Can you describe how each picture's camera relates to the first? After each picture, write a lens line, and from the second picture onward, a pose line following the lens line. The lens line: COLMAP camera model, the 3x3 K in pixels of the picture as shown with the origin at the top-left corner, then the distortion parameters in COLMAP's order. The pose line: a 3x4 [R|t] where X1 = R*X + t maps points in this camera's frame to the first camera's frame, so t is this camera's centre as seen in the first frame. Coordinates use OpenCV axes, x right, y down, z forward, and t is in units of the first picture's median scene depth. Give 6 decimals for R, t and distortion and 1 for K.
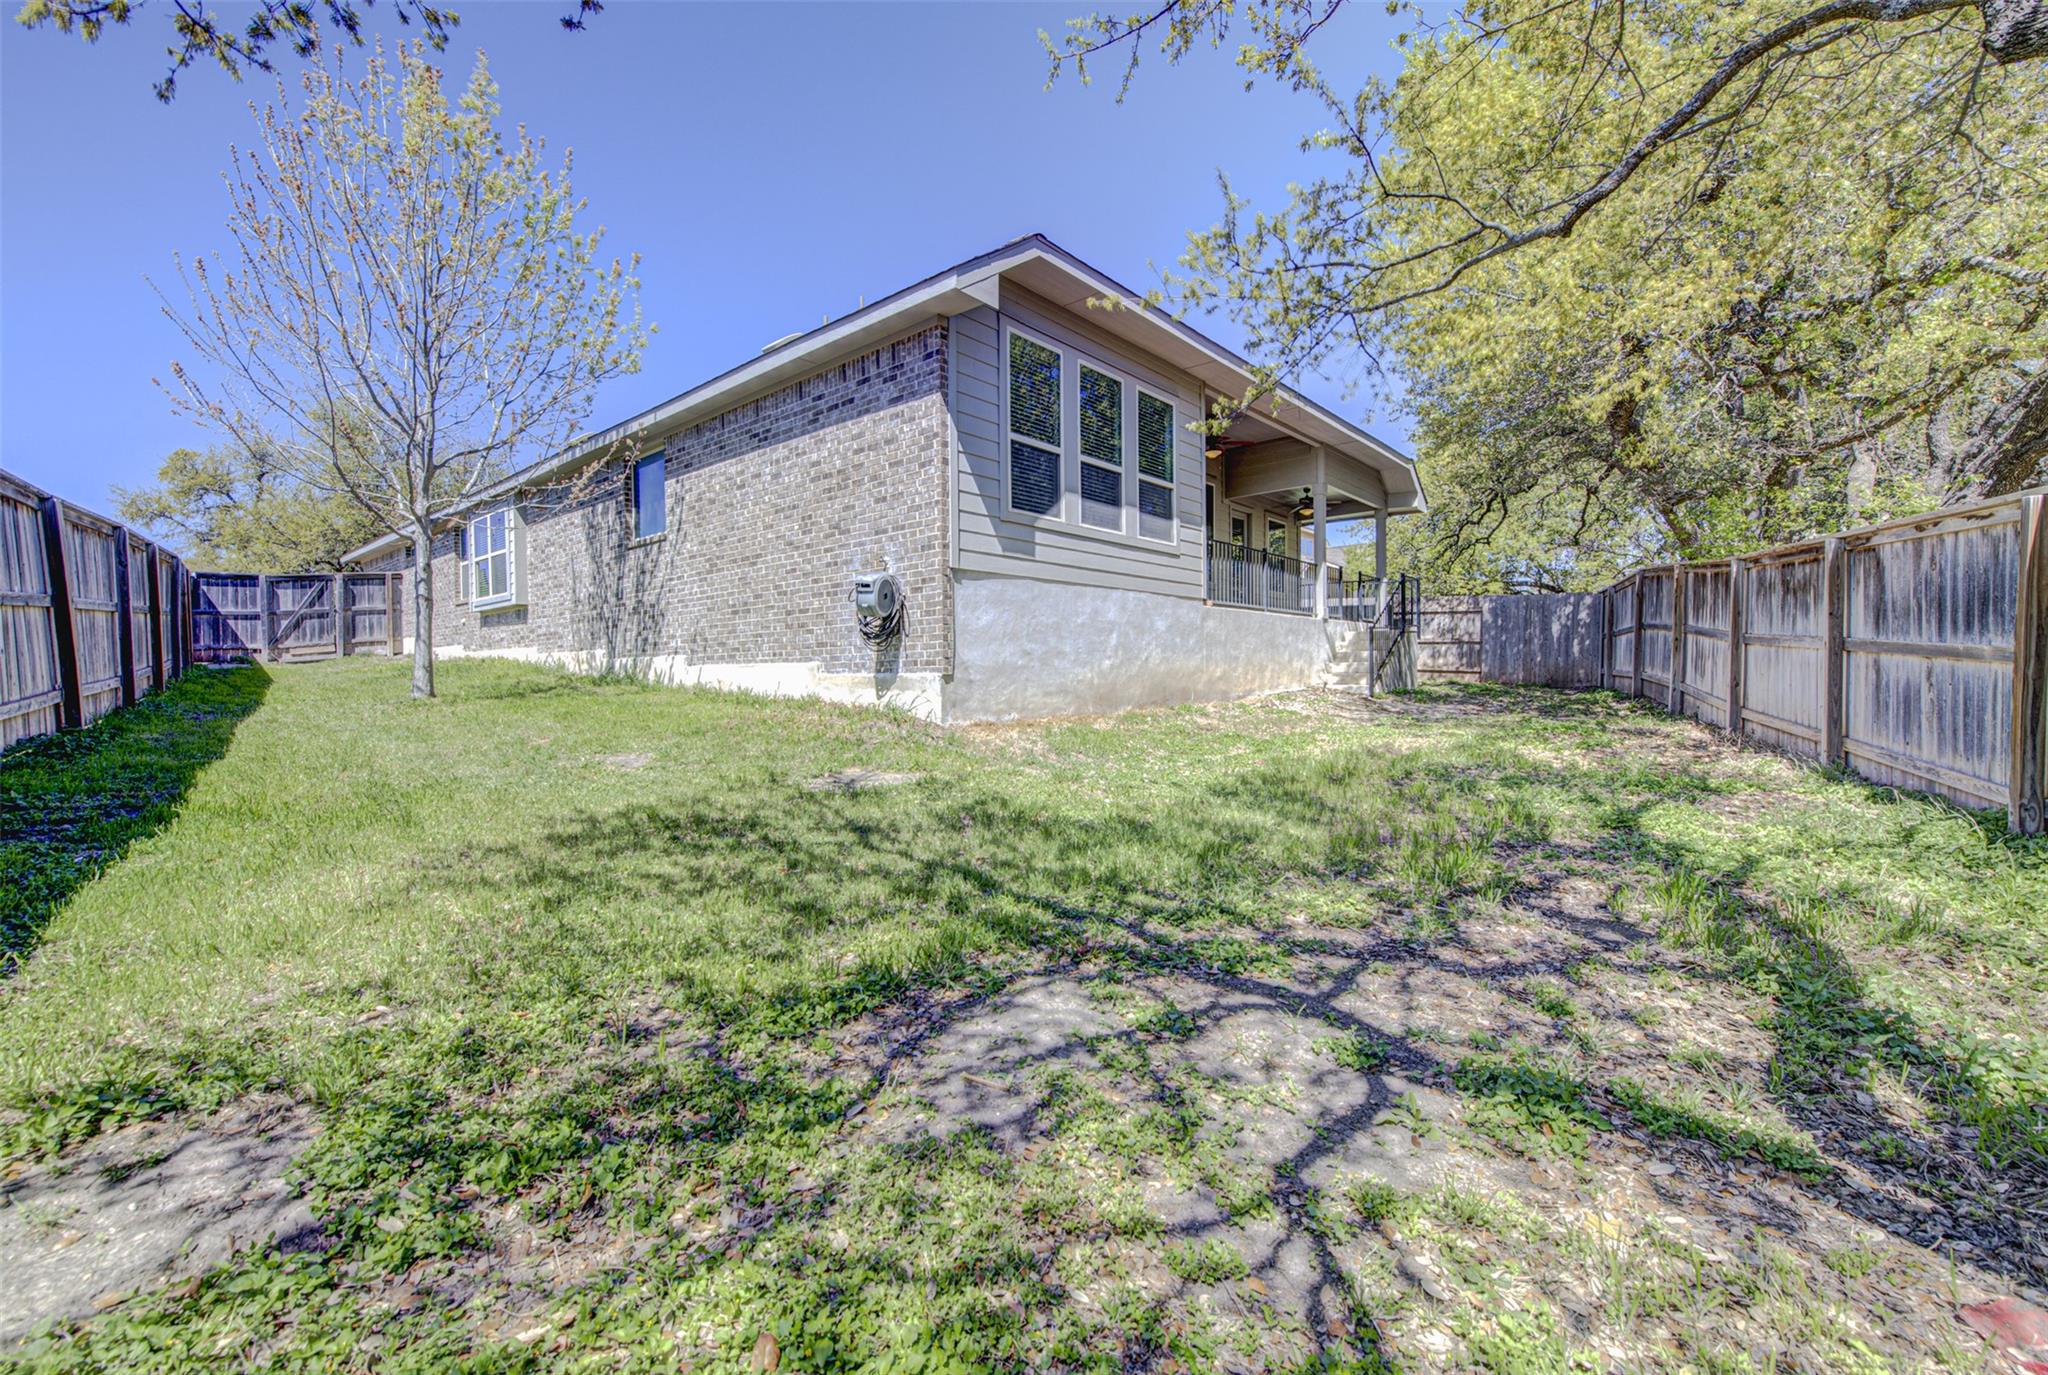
lens RADIAL K [[835.9, 0, 1022.4], [0, 835.9, 674.3], [0, 0, 1]] dist [0.002683, -0.000233]
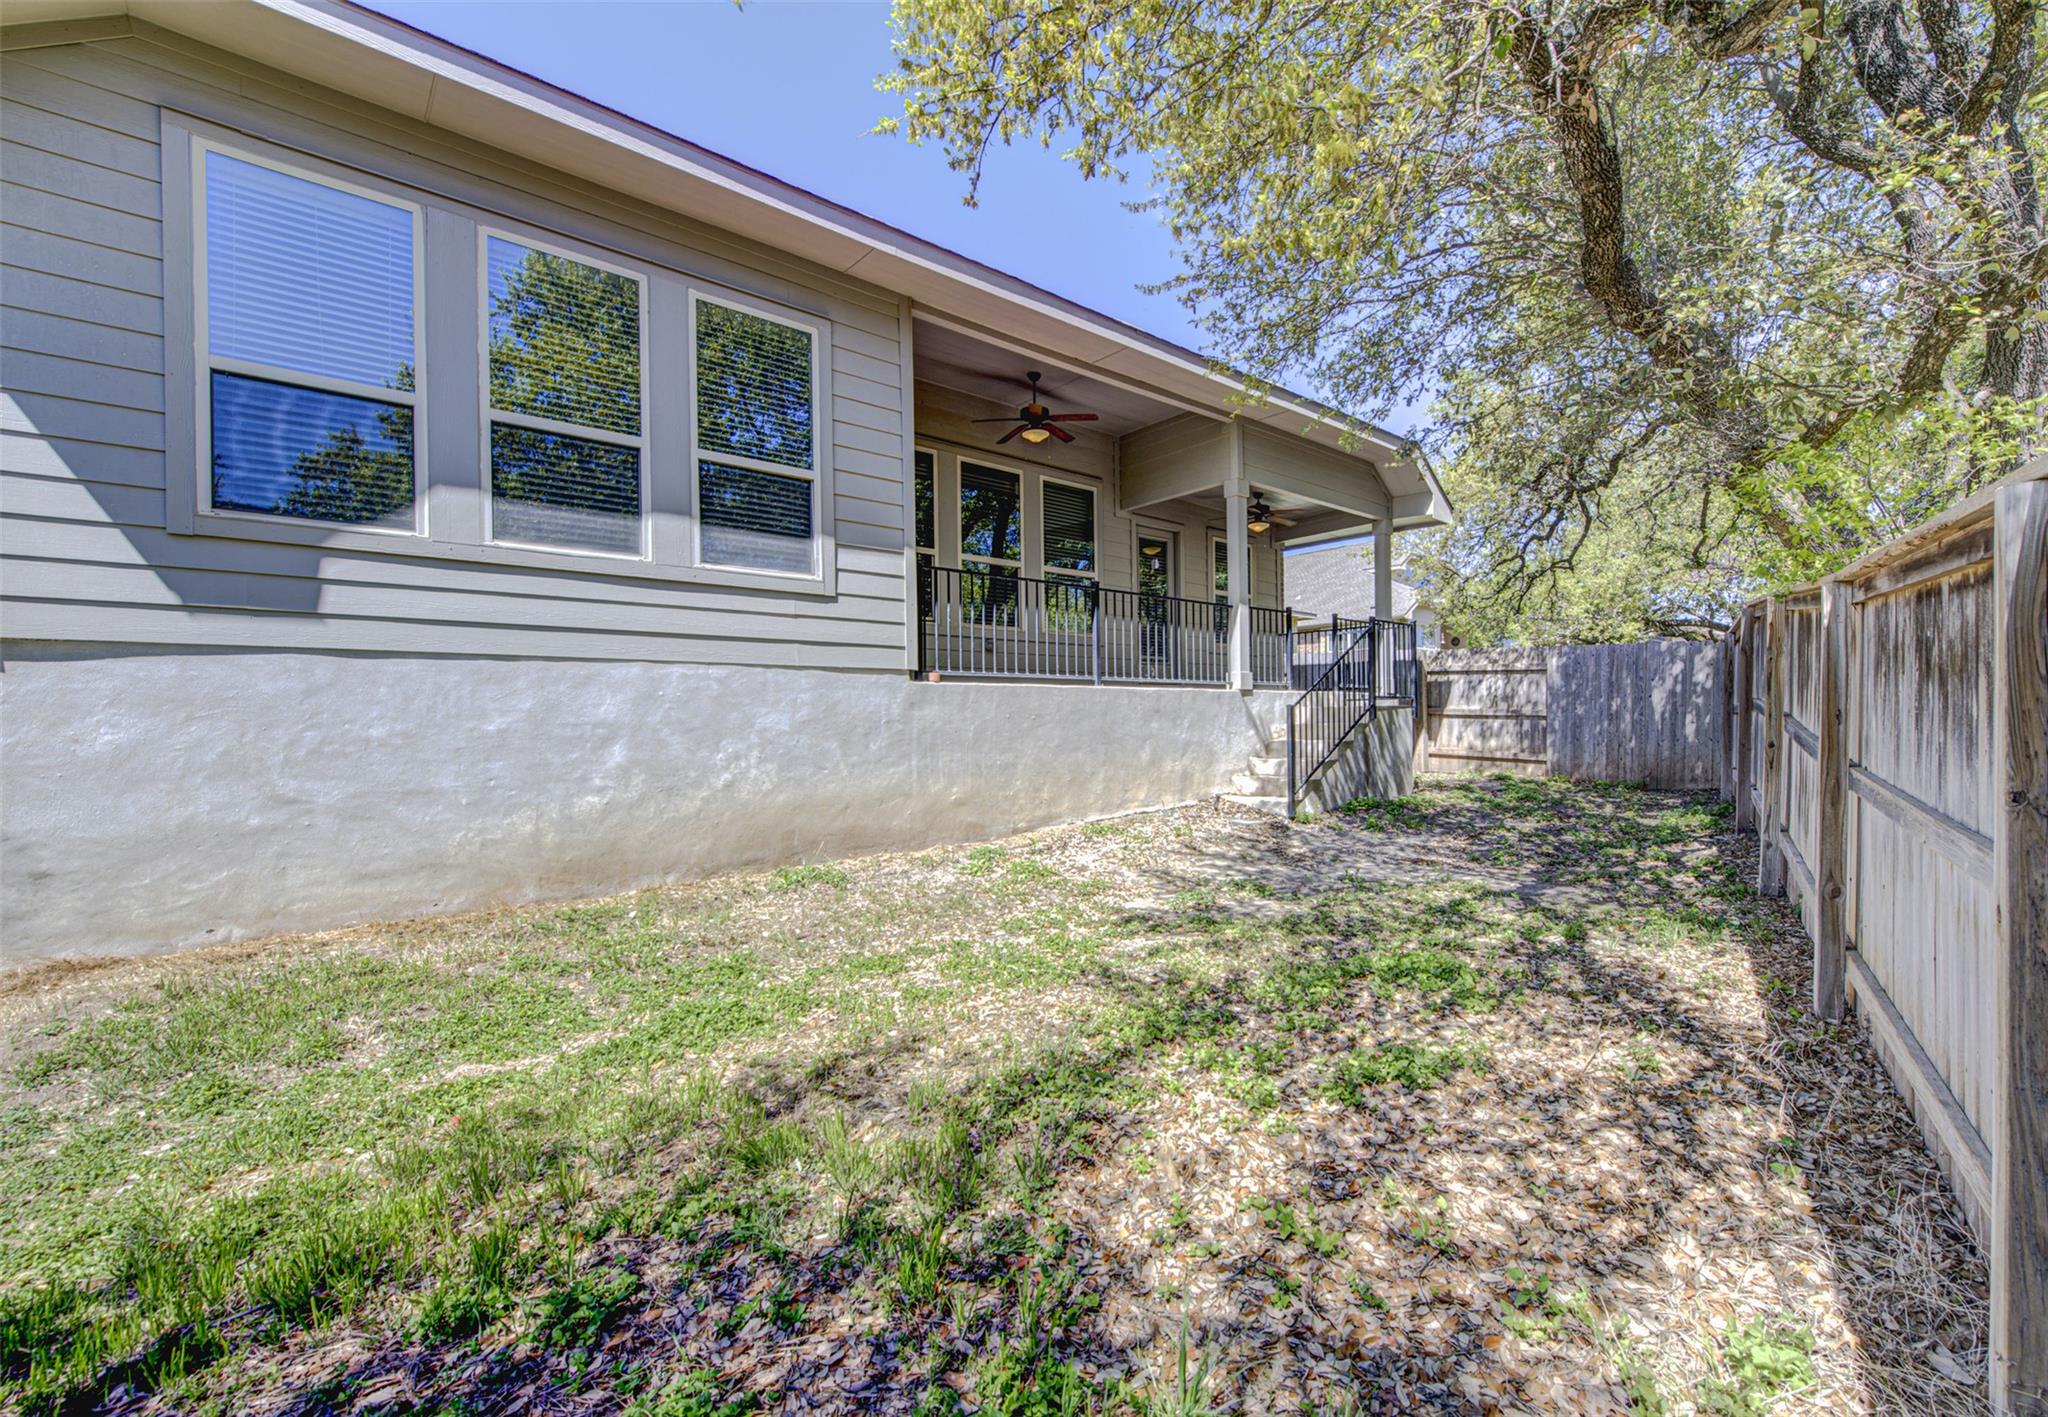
lens RADIAL K [[931.5, 0, 1026.2], [0, 931.5, 719.5], [0, 0, 1]] dist [0.003978, 0.000349]
pose [[0.993414, -0.005082, -0.114465, 0.292143], [0.003719, 0.999920, -0.012116, -0.037666], [0.114518, 0.011610, 0.993353, 0.285835]]
